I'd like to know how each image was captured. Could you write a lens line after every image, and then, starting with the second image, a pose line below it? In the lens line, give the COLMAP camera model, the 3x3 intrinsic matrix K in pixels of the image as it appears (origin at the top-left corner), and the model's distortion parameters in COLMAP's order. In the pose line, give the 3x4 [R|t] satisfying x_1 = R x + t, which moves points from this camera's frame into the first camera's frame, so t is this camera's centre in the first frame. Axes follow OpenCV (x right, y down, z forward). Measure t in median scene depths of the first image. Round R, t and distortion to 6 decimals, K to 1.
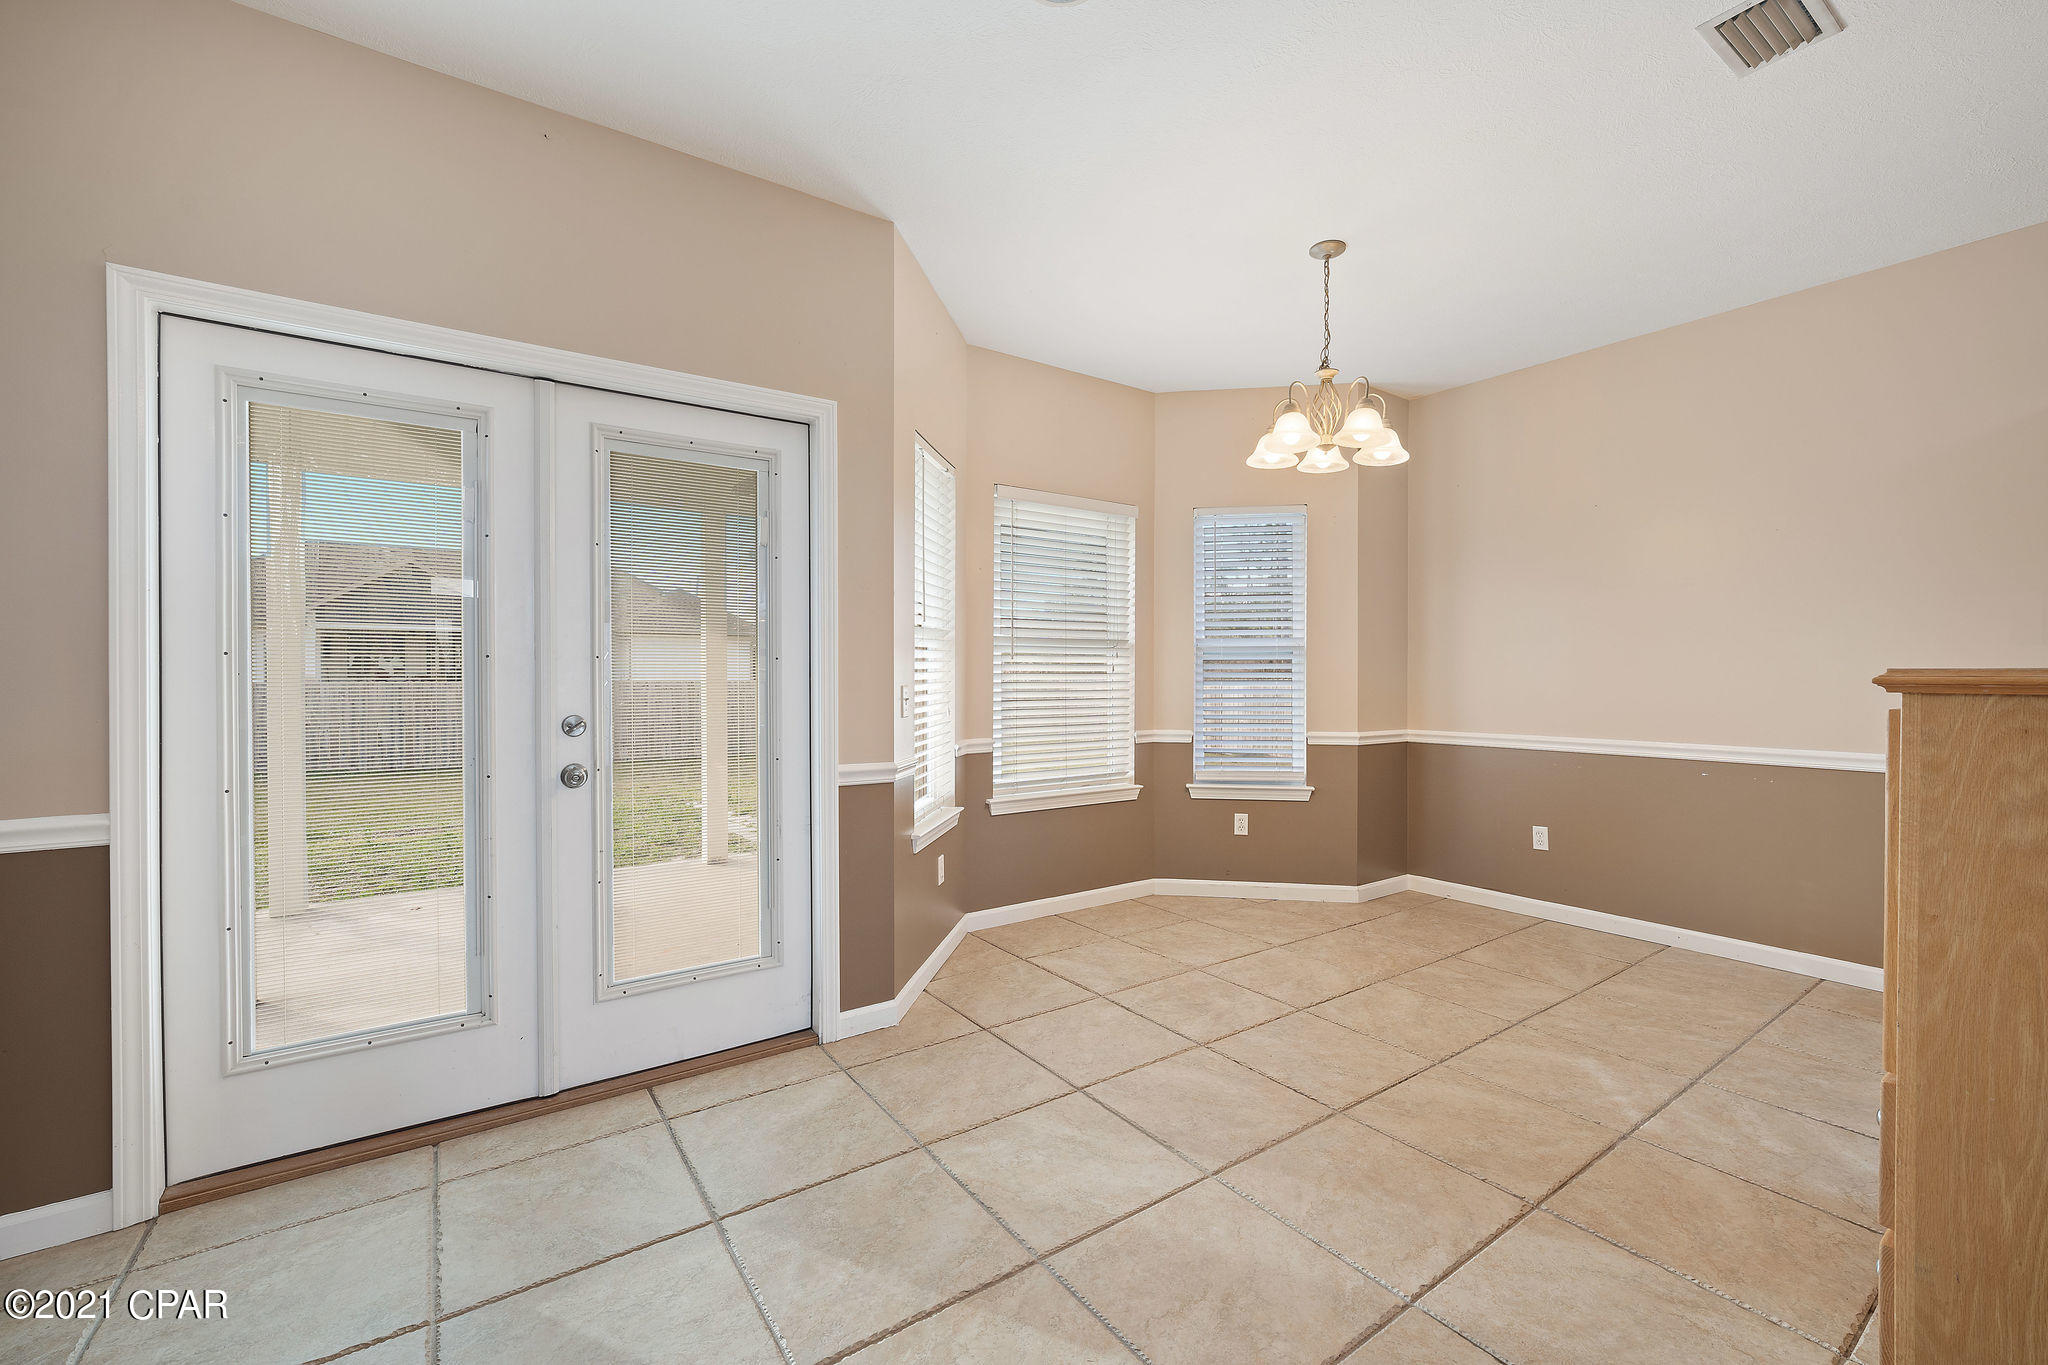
lens RADIAL K [[851.9, 0, 1033.1], [0, 851.9, 682.8], [0, 0, 1]] dist [-0.006377, 0.002009]
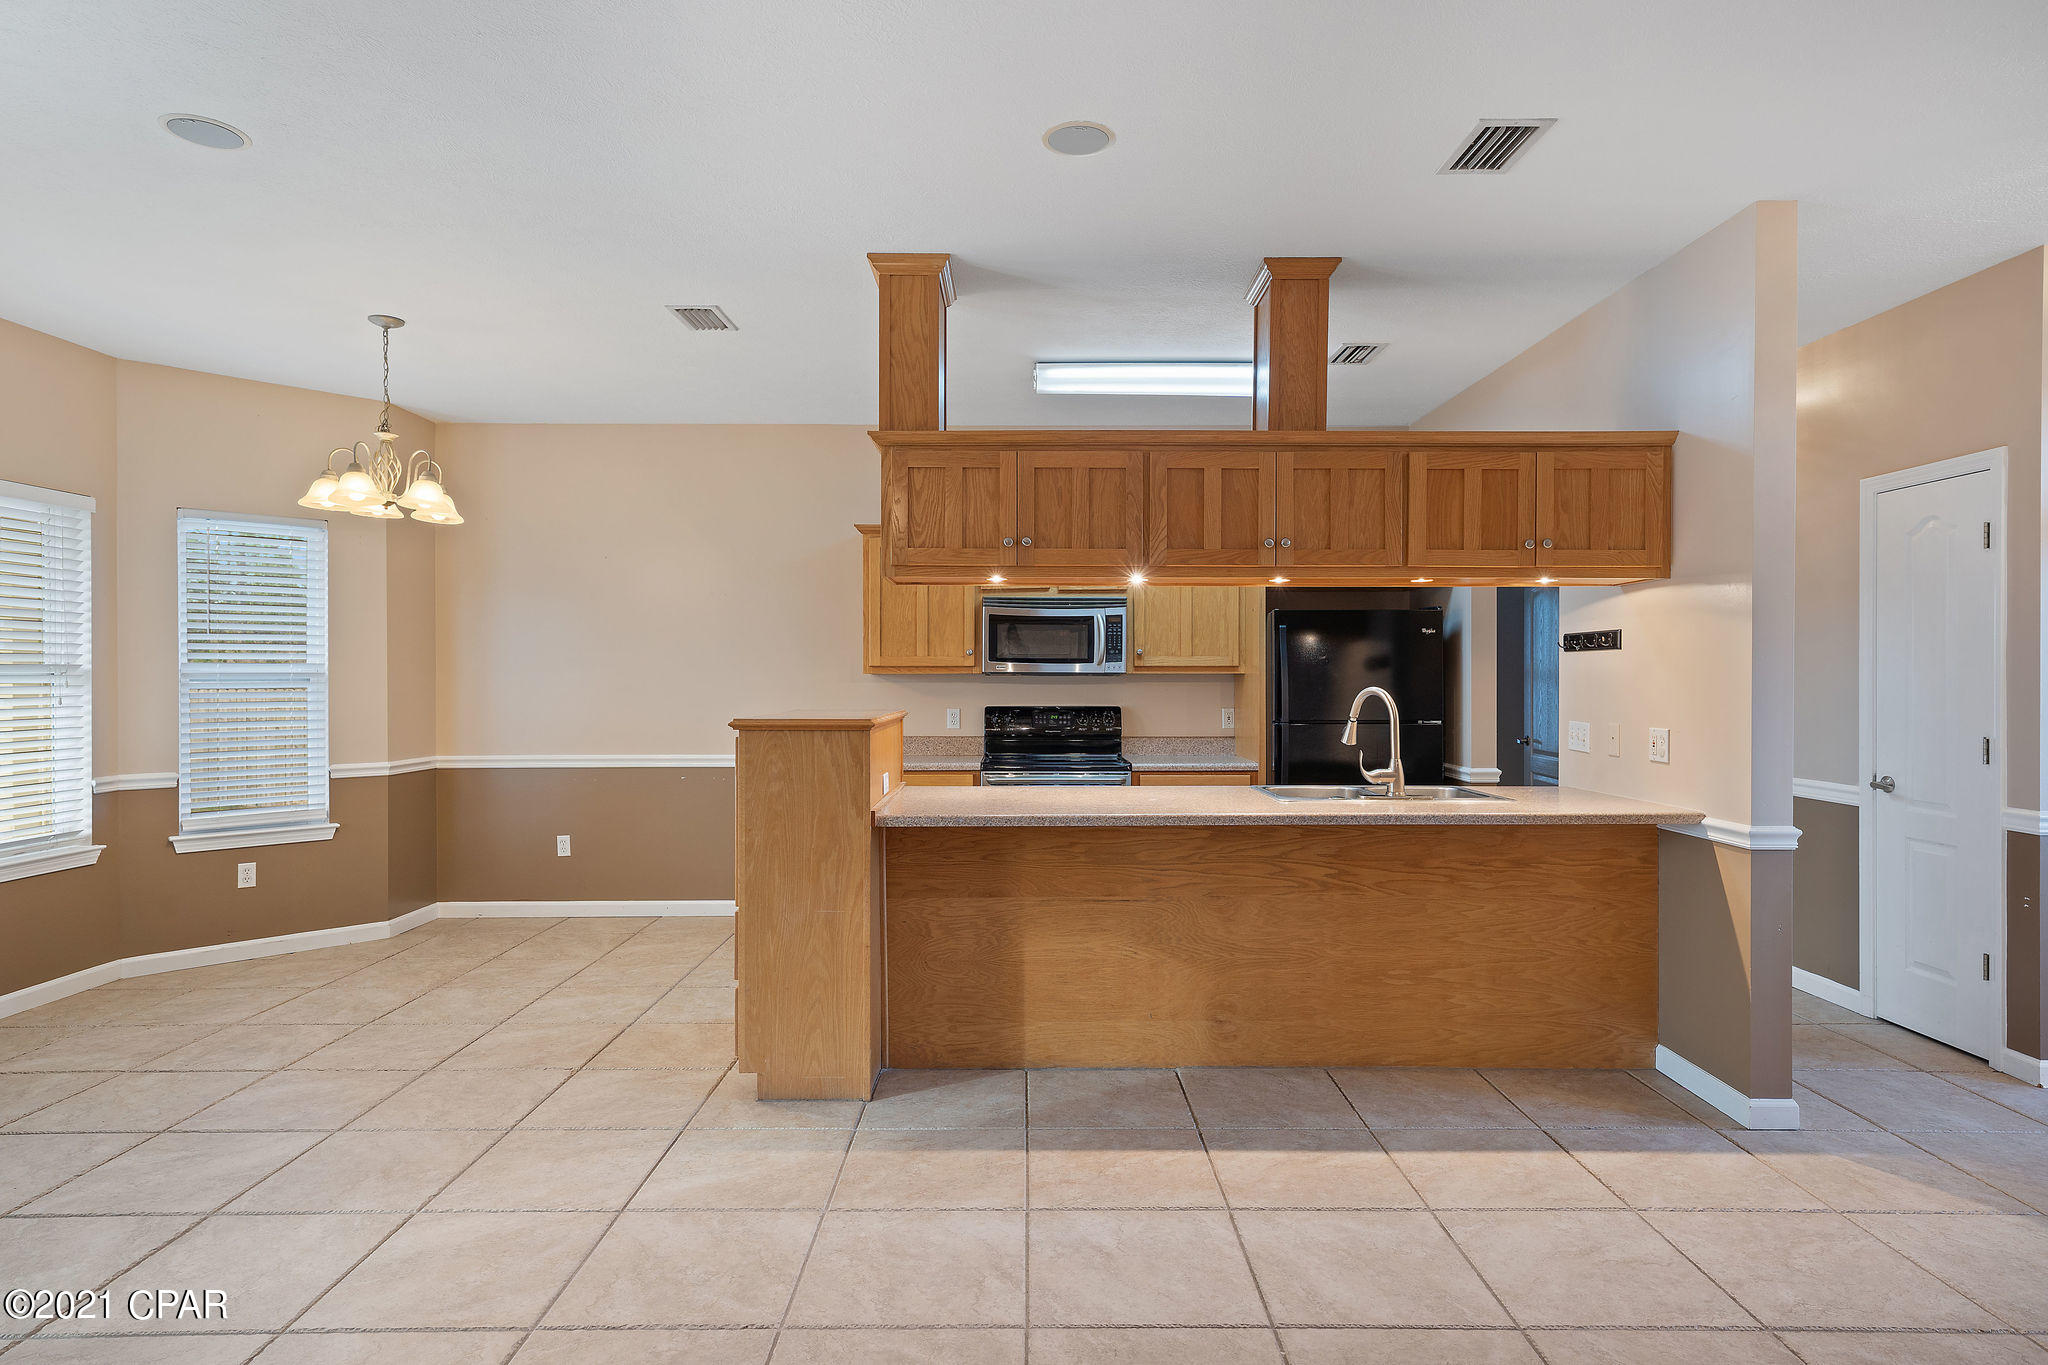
lens RADIAL K [[1105.9, 0, 1047.8], [0, 1105.9, 676.8], [0, 0, 1]] dist [-0.001422, -0.000483]
pose [[0.563891, -0.000401, 0.825849, -0.348372], [0.007489, 0.999961, -0.004628, -0.041643], [-0.825815, 0.008795, 0.563872, -0.497322]]
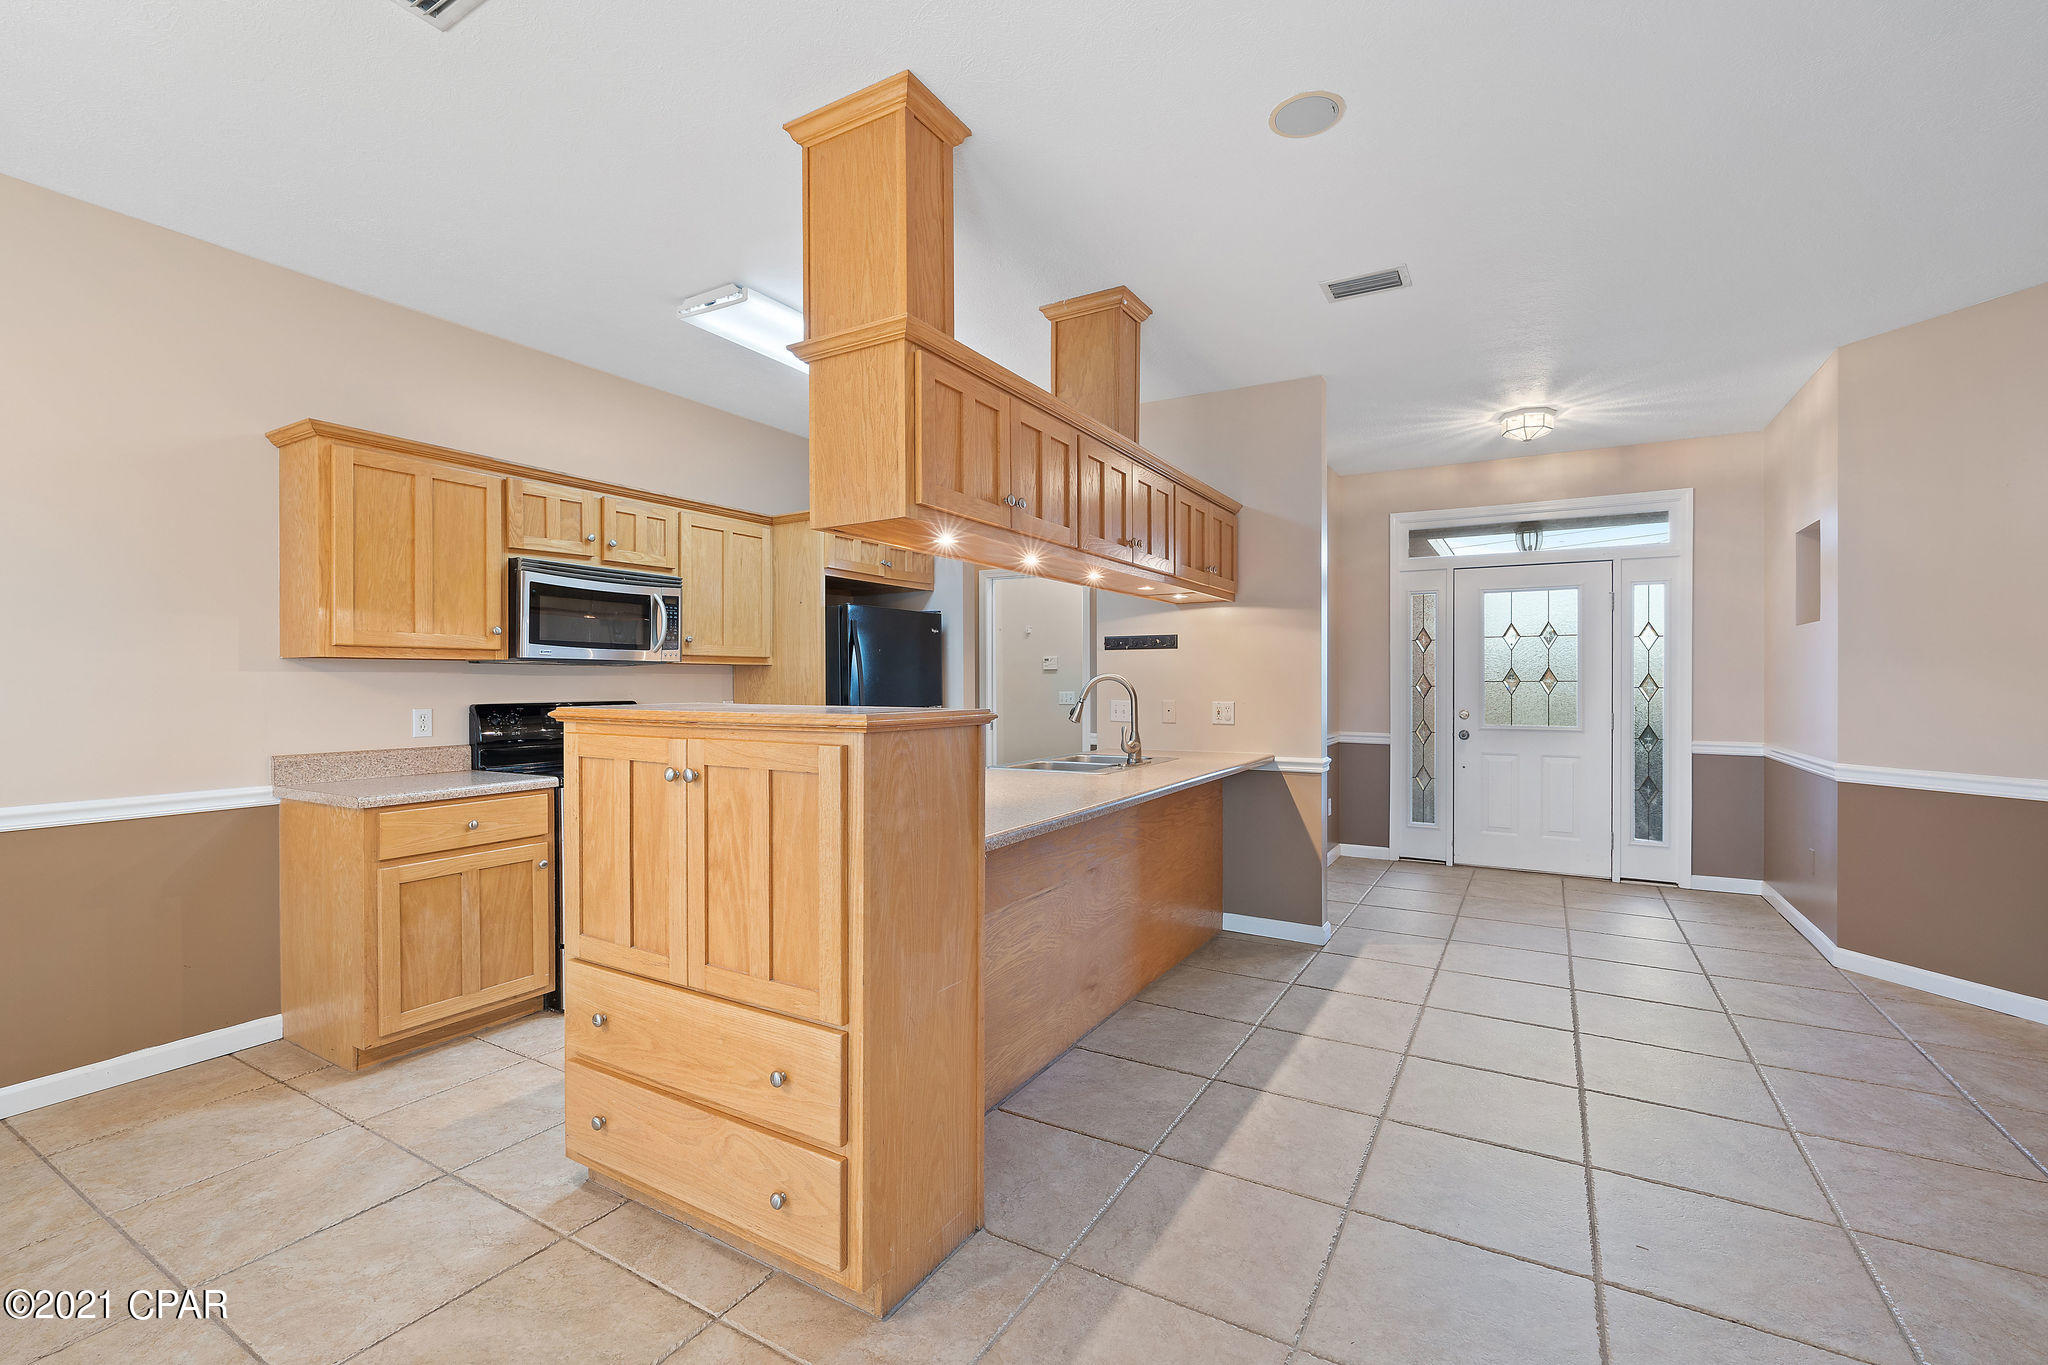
lens RADIAL K [[851.9, 0, 1050.6], [0, 851.9, 680.6], [0, 0, 1]] dist [-0.006377, 0.002009]
pose [[-0.413610, -0.001619, 0.910453, -0.124081], [0.007669, 0.999957, 0.005262, -0.030333], [-0.910422, 0.009159, -0.413580, 0.493783]]
